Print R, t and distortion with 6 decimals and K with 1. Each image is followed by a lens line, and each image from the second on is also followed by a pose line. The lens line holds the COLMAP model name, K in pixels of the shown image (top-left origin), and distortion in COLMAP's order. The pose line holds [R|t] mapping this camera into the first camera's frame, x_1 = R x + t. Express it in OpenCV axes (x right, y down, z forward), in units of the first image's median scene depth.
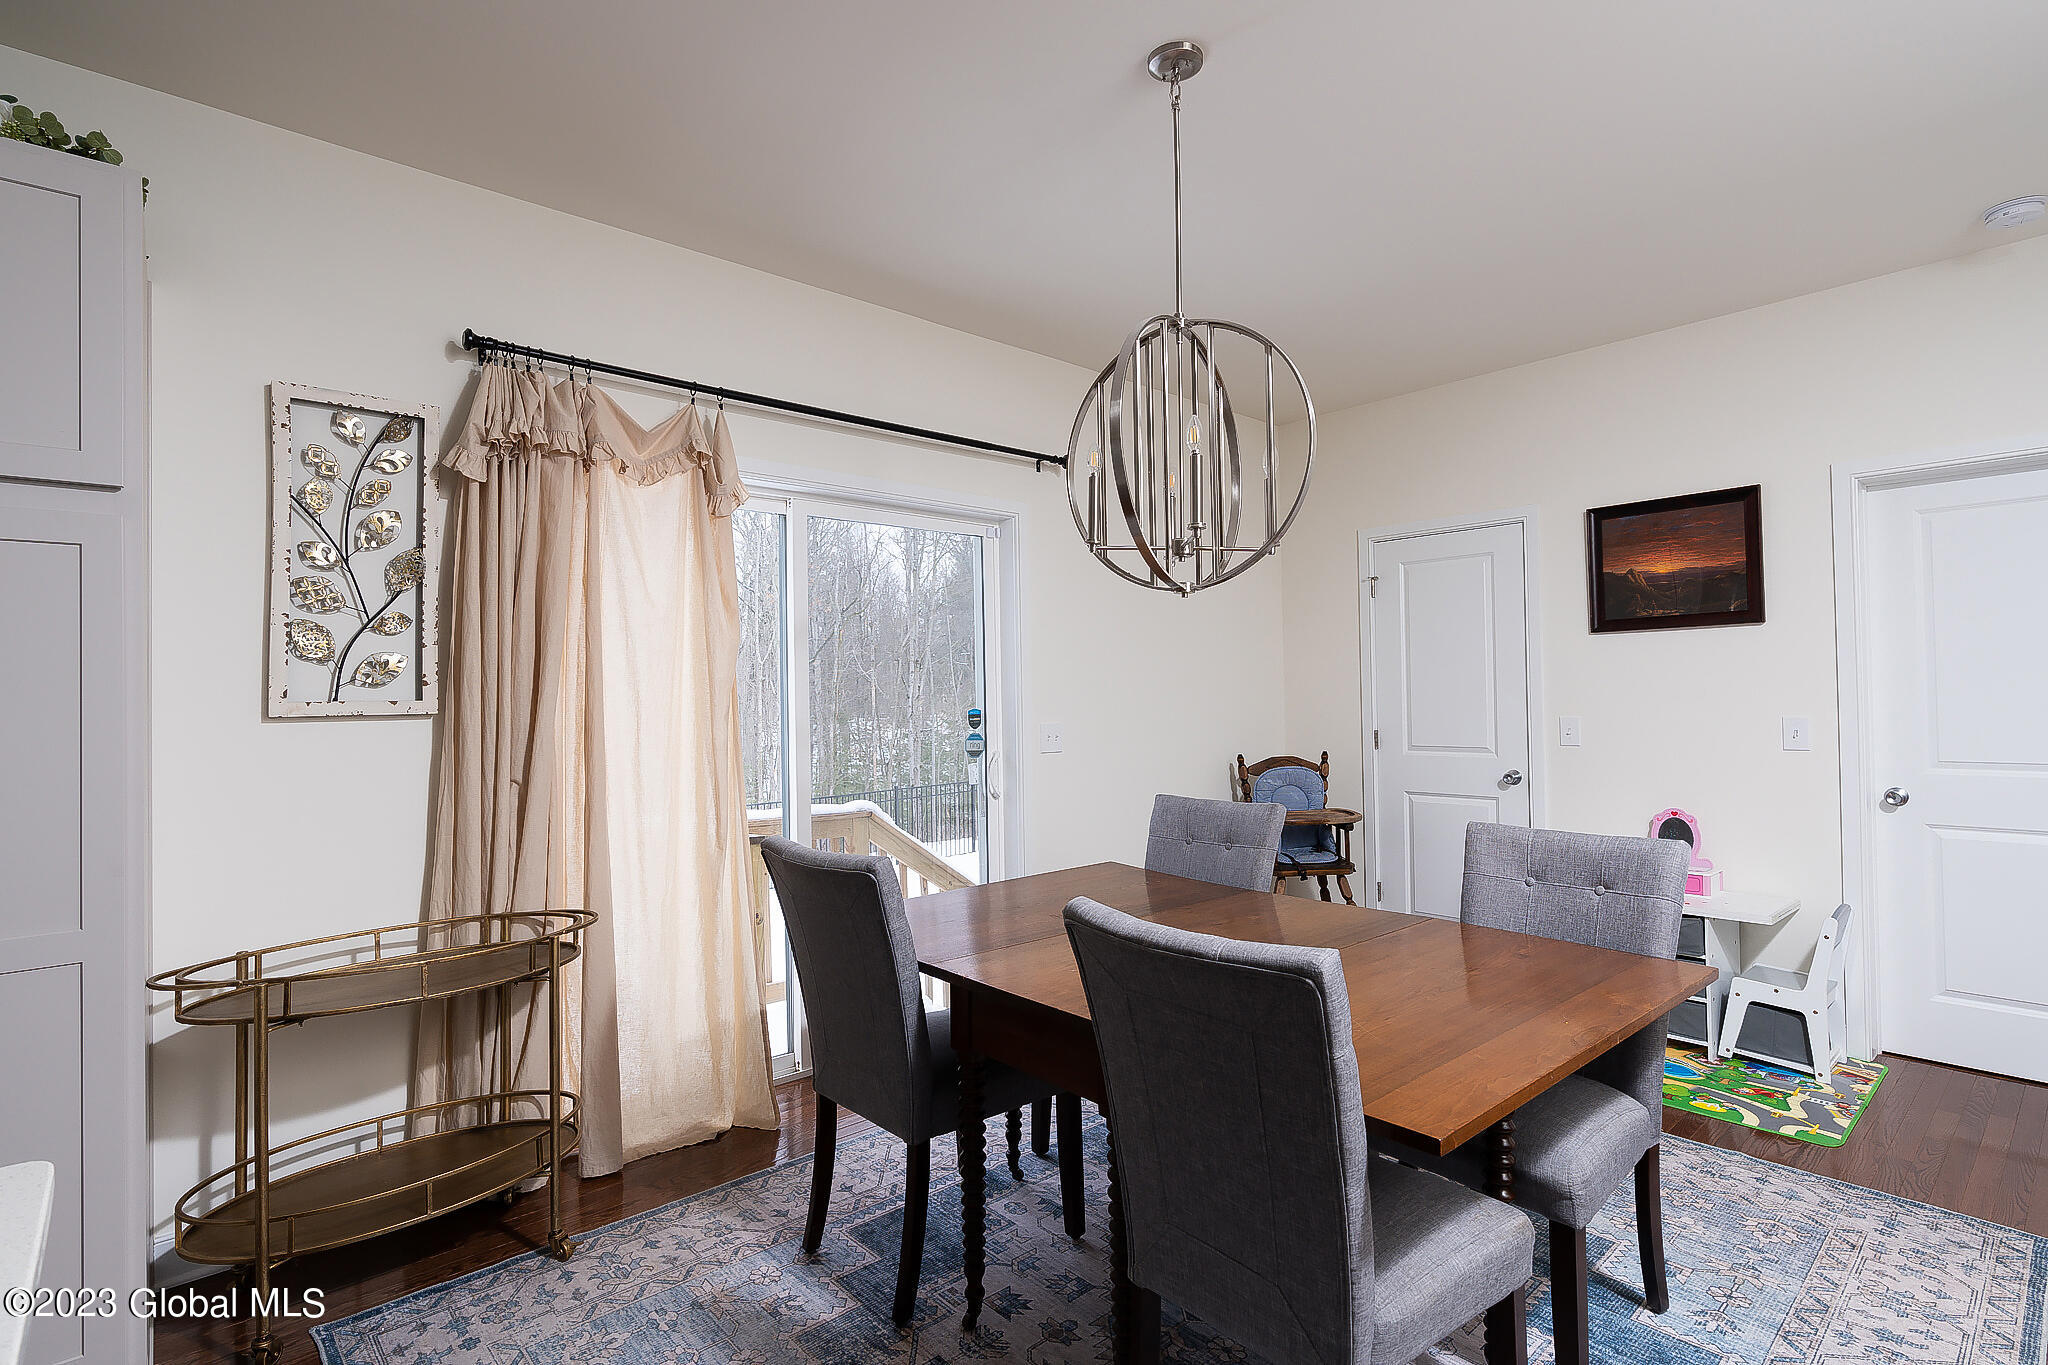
lens RADIAL K [[988.8, 0, 1024.0], [0, 988.8, 682.5], [0, 0, 1]] dist [0.000191, 0.000357]
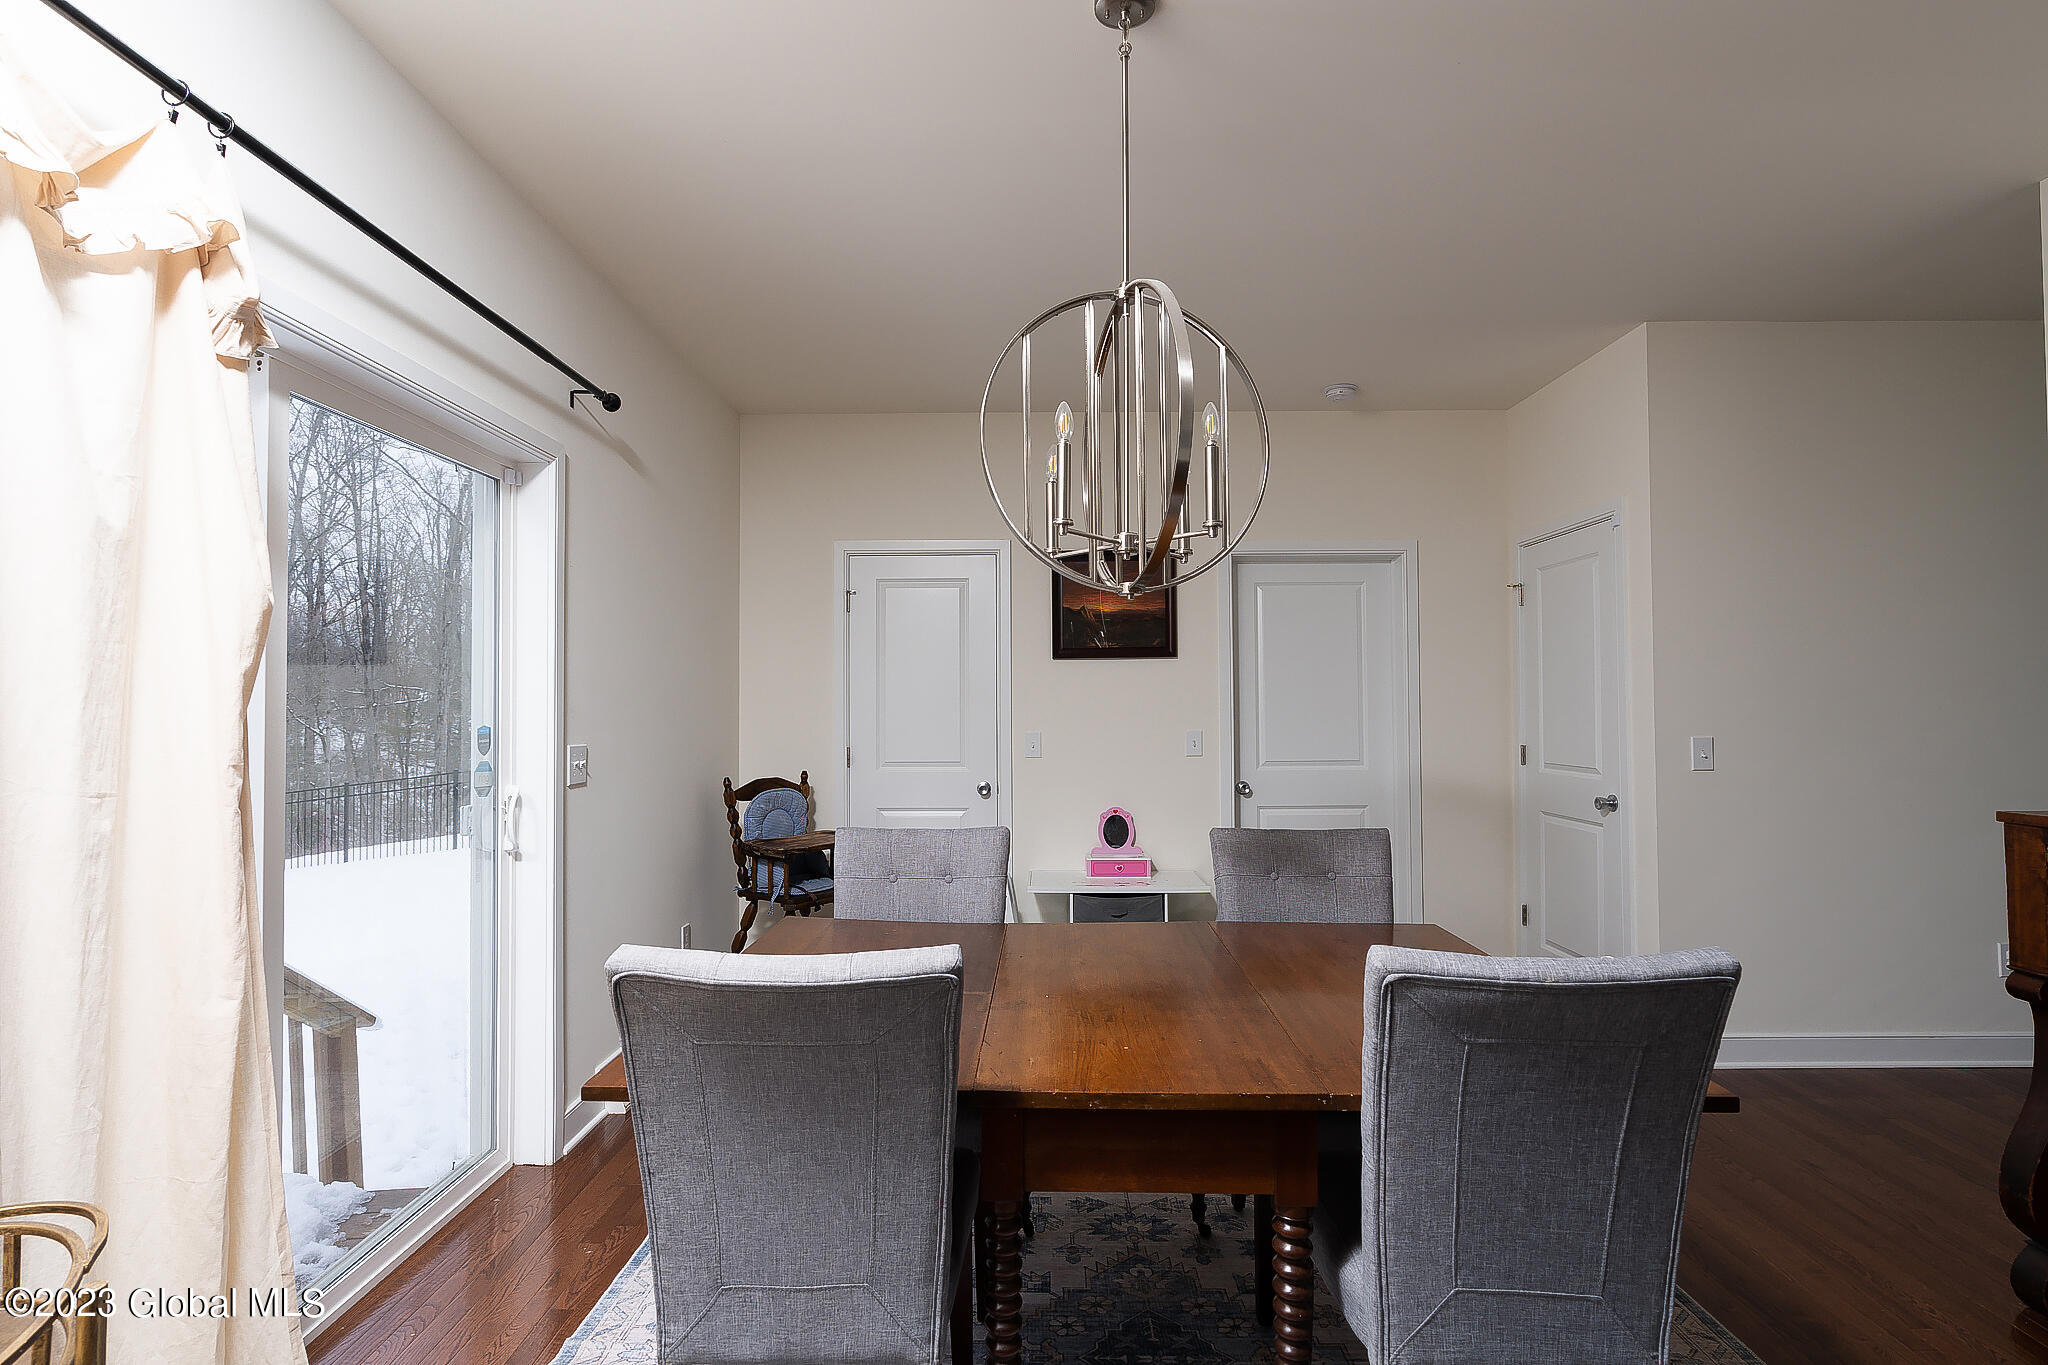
lens RADIAL K [[1004.1, 0, 1024.0], [0, 1004.1, 682.5], [0, 0, 1]] dist [-0.000775, 0.003067]
pose [[0.673536, 0.030248, 0.738535, -0.412947], [-0.020021, 0.999542, -0.022679, 0.006096], [-0.738883, 0.000489, 0.673833, 0.331038]]
